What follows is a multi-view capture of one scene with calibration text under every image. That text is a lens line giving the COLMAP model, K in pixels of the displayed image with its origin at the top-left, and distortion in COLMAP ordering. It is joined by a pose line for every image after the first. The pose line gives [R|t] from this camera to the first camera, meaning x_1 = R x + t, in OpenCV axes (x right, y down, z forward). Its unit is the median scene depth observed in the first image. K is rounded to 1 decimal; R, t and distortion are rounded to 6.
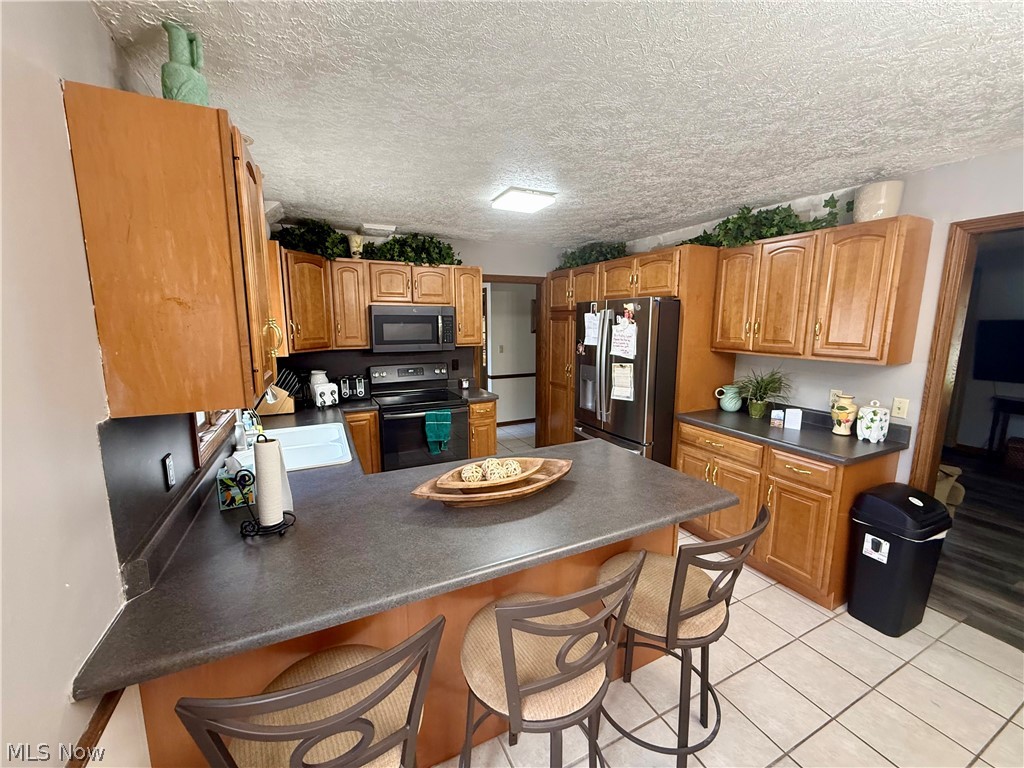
lens RADIAL K [[404.3, 0, 508.7], [0, 404.3, 384.1], [0, 0, 1]] dist [-0.001397, -0.000335]
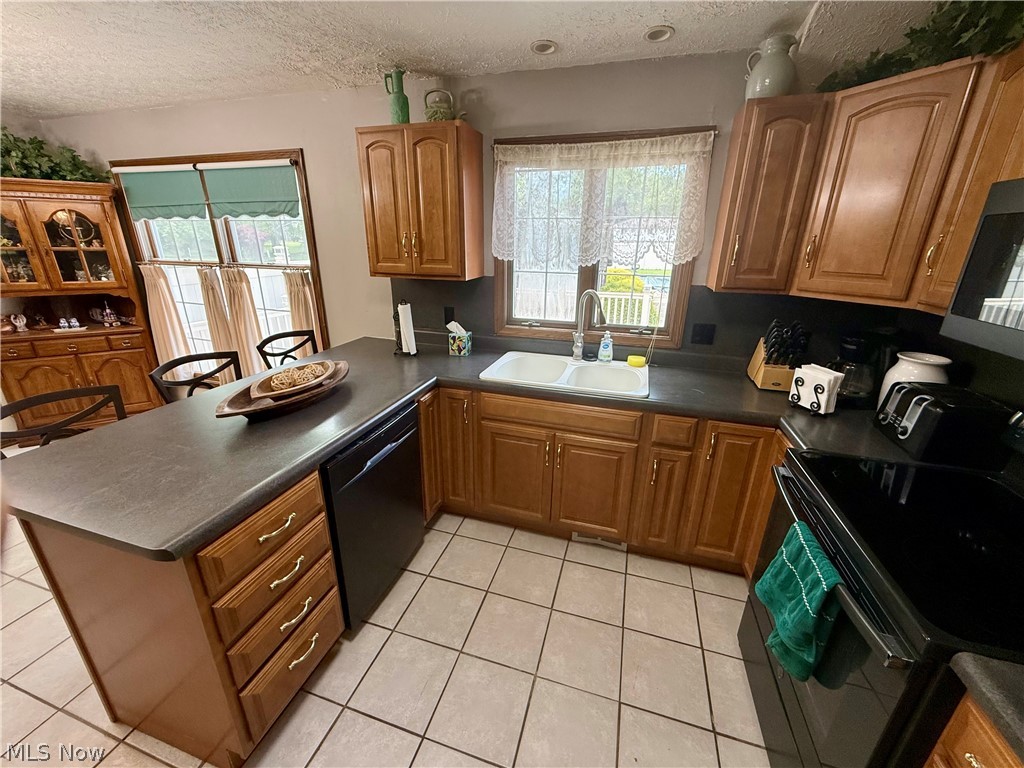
lens RADIAL K [[404.3, 0, 508.7], [0, 404.3, 384.1], [0, 0, 1]] dist [-0.001397, -0.000335]
pose [[-0.678585, 0.239743, -0.694295, 0.158790], [-0.124724, 0.893898, 0.430569, -0.144859], [0.723855, 0.378773, -0.576684, 0.976885]]
